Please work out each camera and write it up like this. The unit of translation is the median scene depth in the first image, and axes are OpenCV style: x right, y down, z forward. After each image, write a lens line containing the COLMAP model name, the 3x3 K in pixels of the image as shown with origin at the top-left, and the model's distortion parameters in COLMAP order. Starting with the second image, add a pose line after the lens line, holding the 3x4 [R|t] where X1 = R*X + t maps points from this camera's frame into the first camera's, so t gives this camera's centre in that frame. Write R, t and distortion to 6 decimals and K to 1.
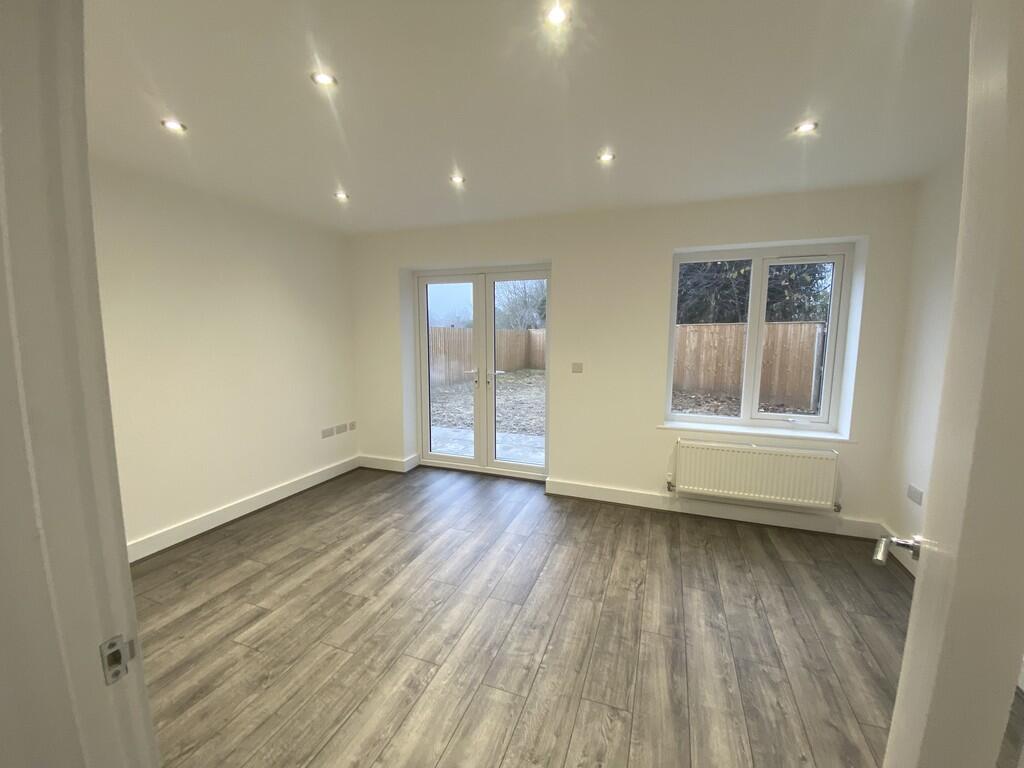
lens RADIAL K [[421.4, 0, 510.3], [0, 421.4, 385.1], [0, 0, 1]] dist [0.049935, -0.030779]
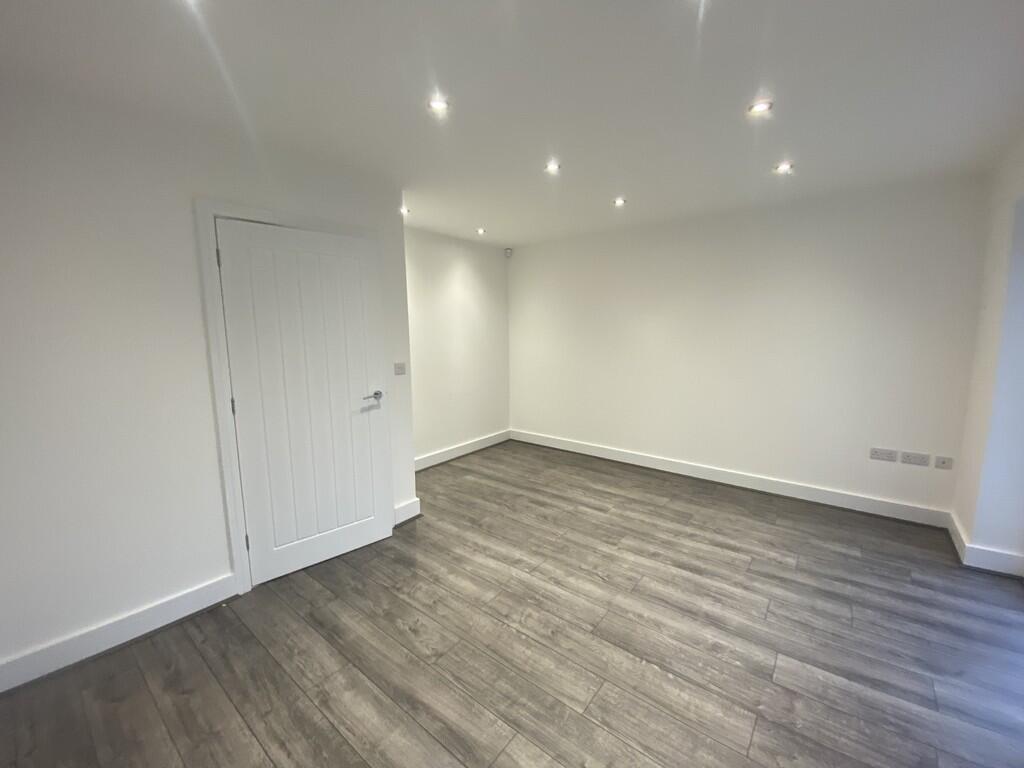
lens RADIAL K [[421.4, 0, 510.3], [0, 421.4, 385.1], [0, 0, 1]] dist [0.049935, -0.030779]
pose [[-0.324519, 0.124495, -0.937650, 0.860517], [-0.104669, 0.980486, 0.166408, -0.118712], [0.940070, 0.152145, -0.305156, 1.046787]]
